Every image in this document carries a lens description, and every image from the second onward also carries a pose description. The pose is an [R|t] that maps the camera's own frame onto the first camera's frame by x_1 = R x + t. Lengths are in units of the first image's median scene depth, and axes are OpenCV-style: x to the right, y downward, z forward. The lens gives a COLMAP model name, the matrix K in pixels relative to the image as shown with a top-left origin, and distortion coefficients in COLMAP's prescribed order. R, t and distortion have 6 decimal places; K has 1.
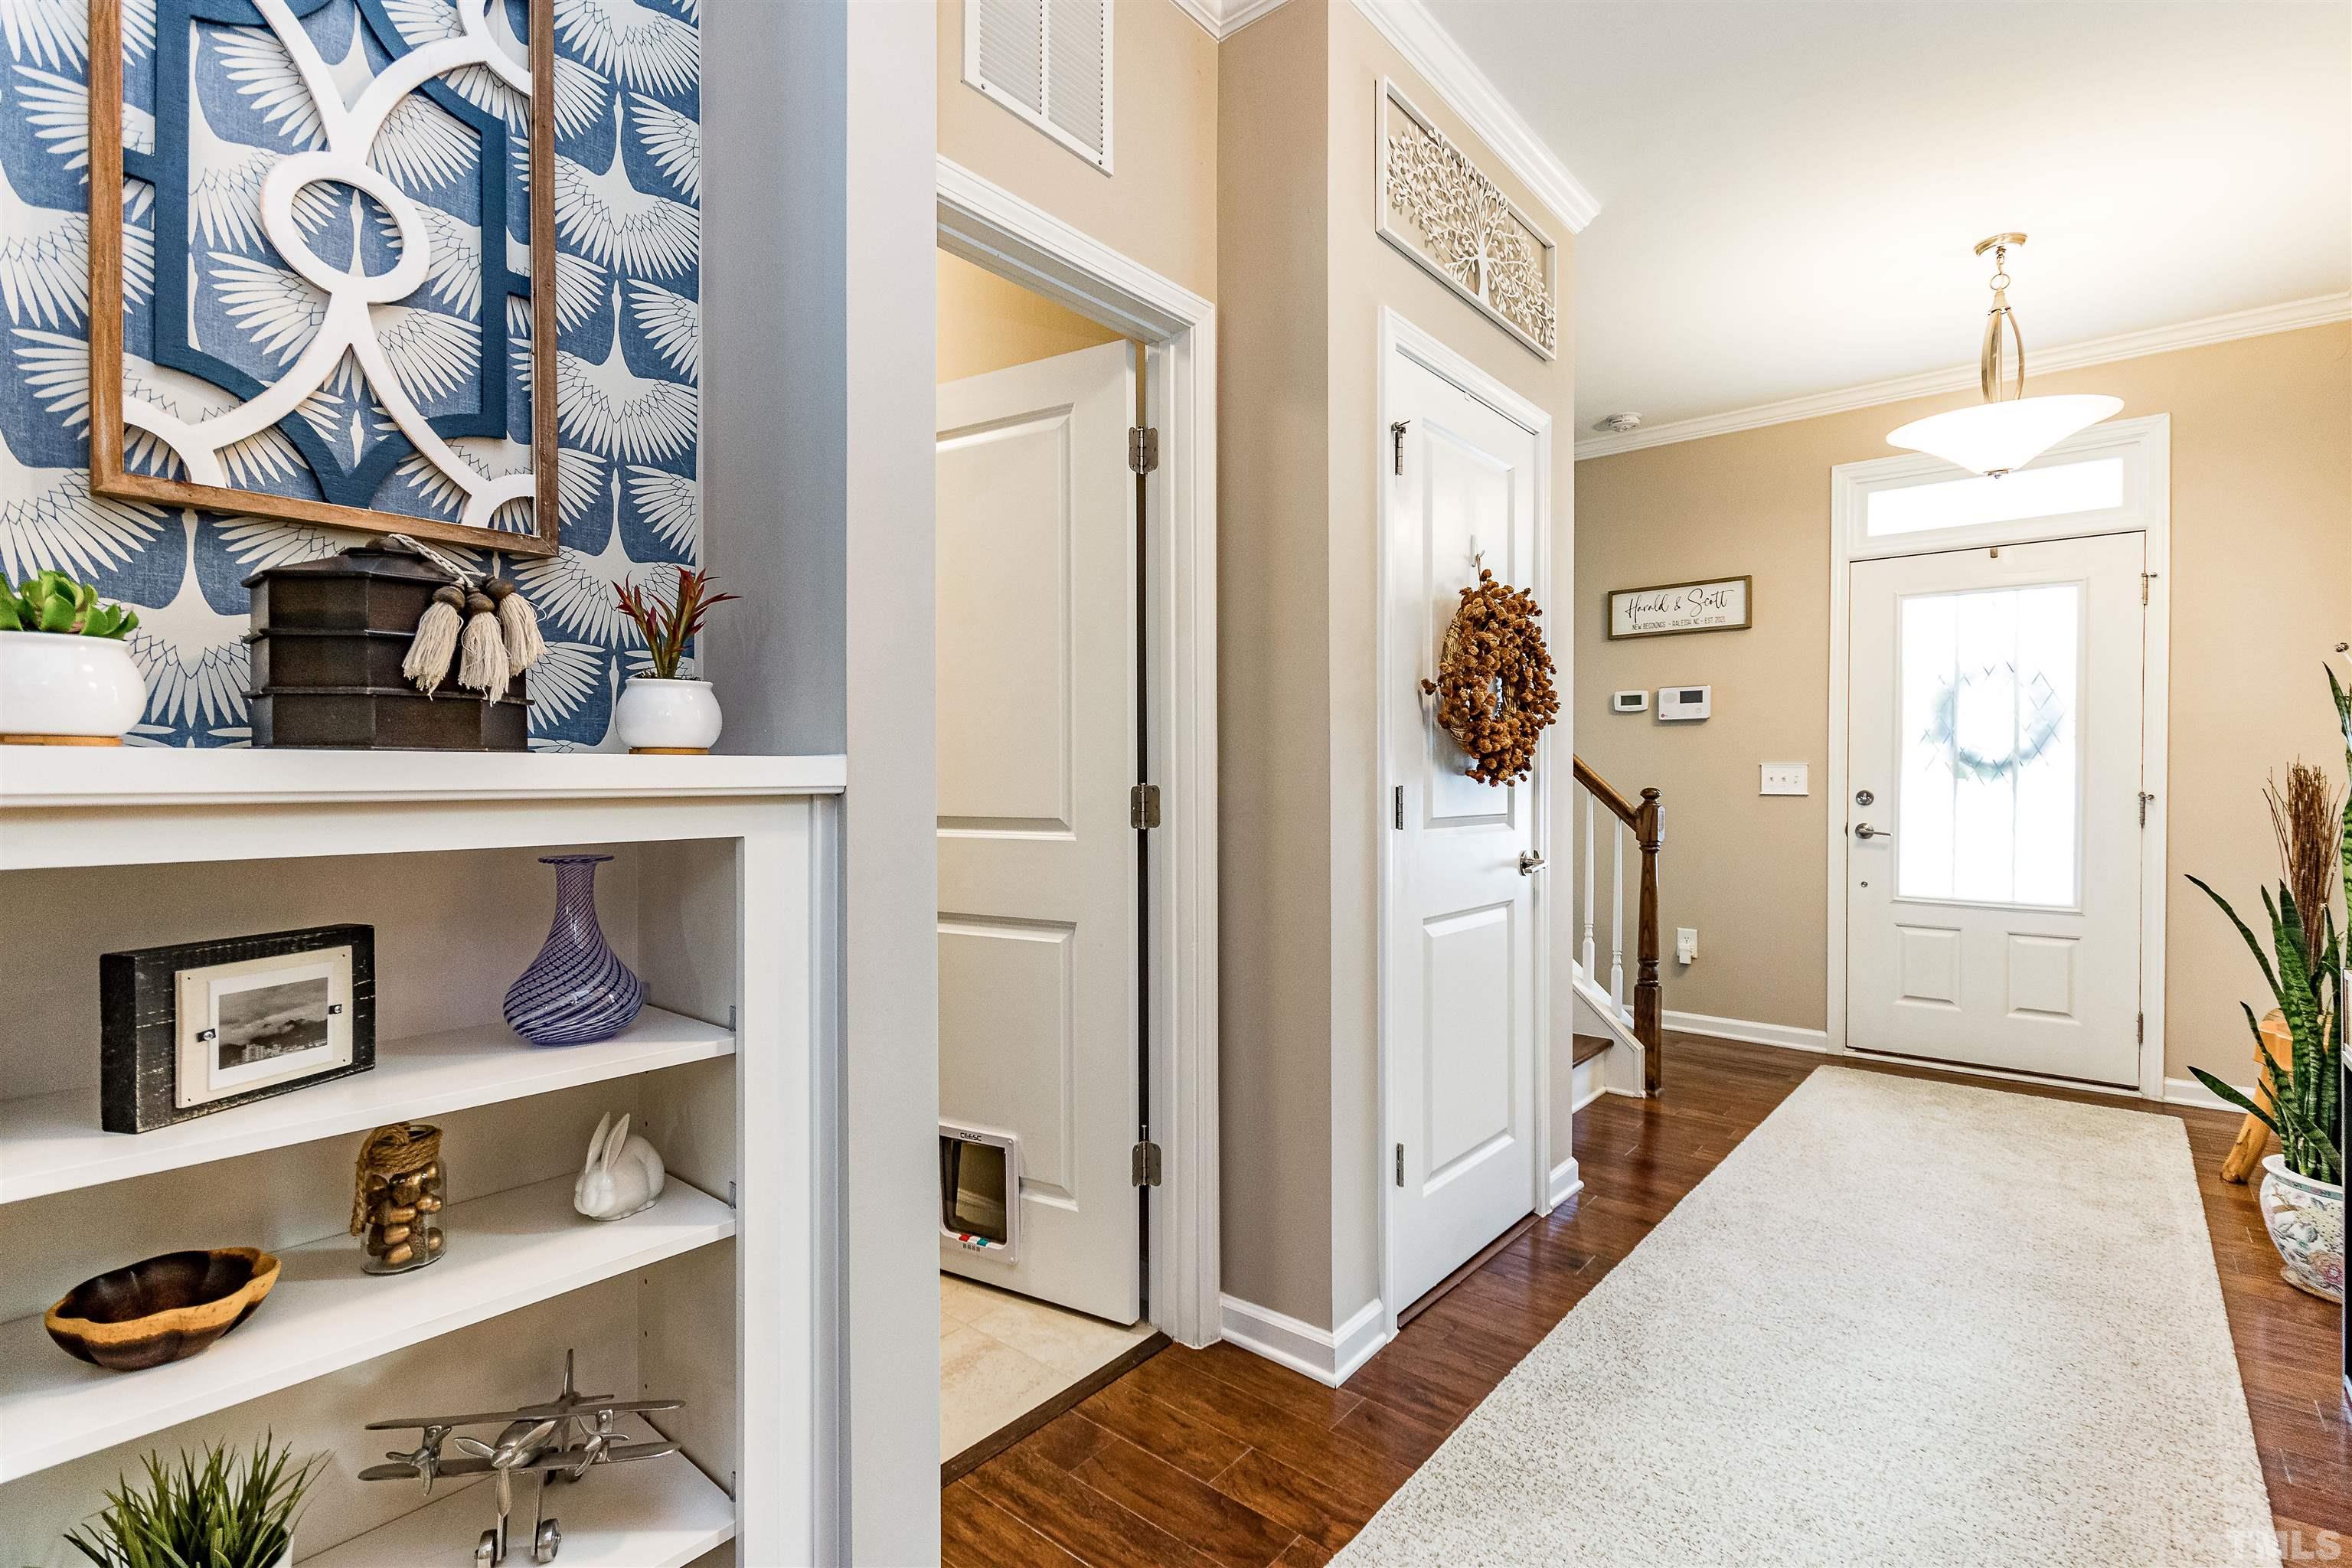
lens RADIAL K [[1076.3, 0, 1176.0], [0, 1076.3, 784.0], [0, 0, 1]] dist [0.008642, 0.000172]
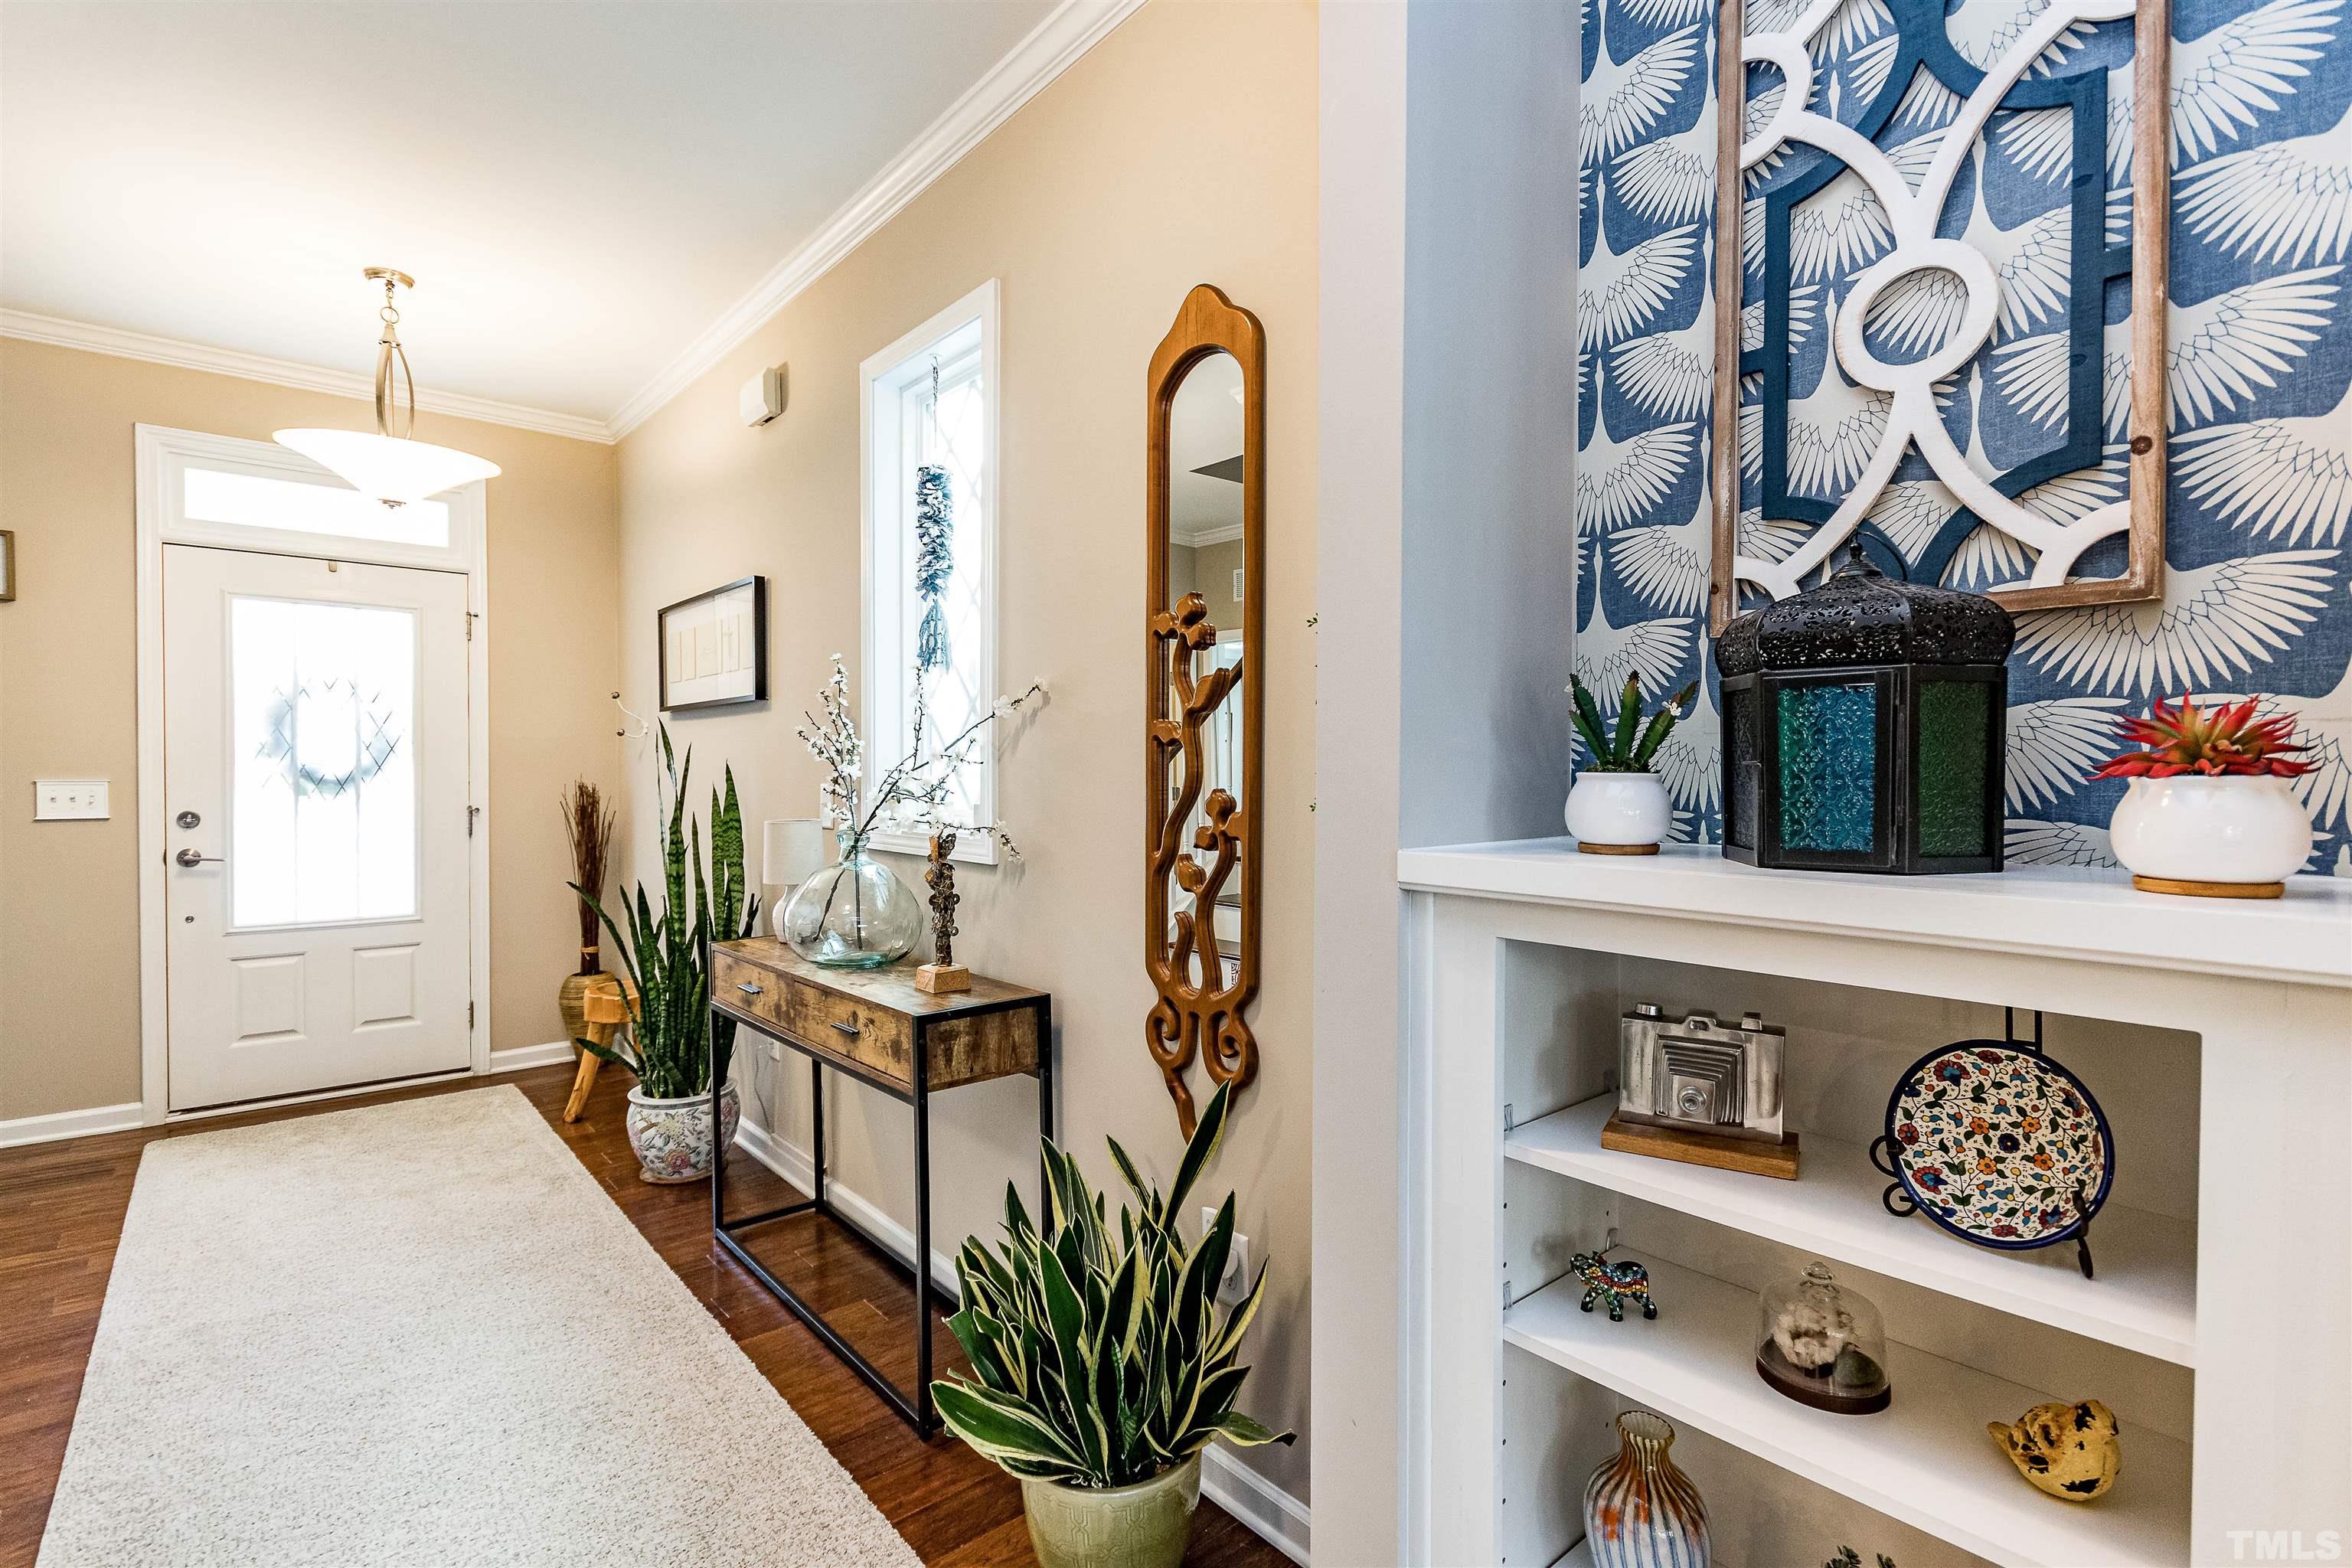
lens RADIAL K [[1088.1, 0, 1200.4], [0, 1088.1, 788.0], [0, 0, 1]] dist [-0.002105, -0.001445]
pose [[0.160209, -0.016006, 0.986953, -0.102070], [0.006189, 0.999865, 0.015211, -0.023402], [-0.987064, 0.003671, 0.160287, 0.067366]]
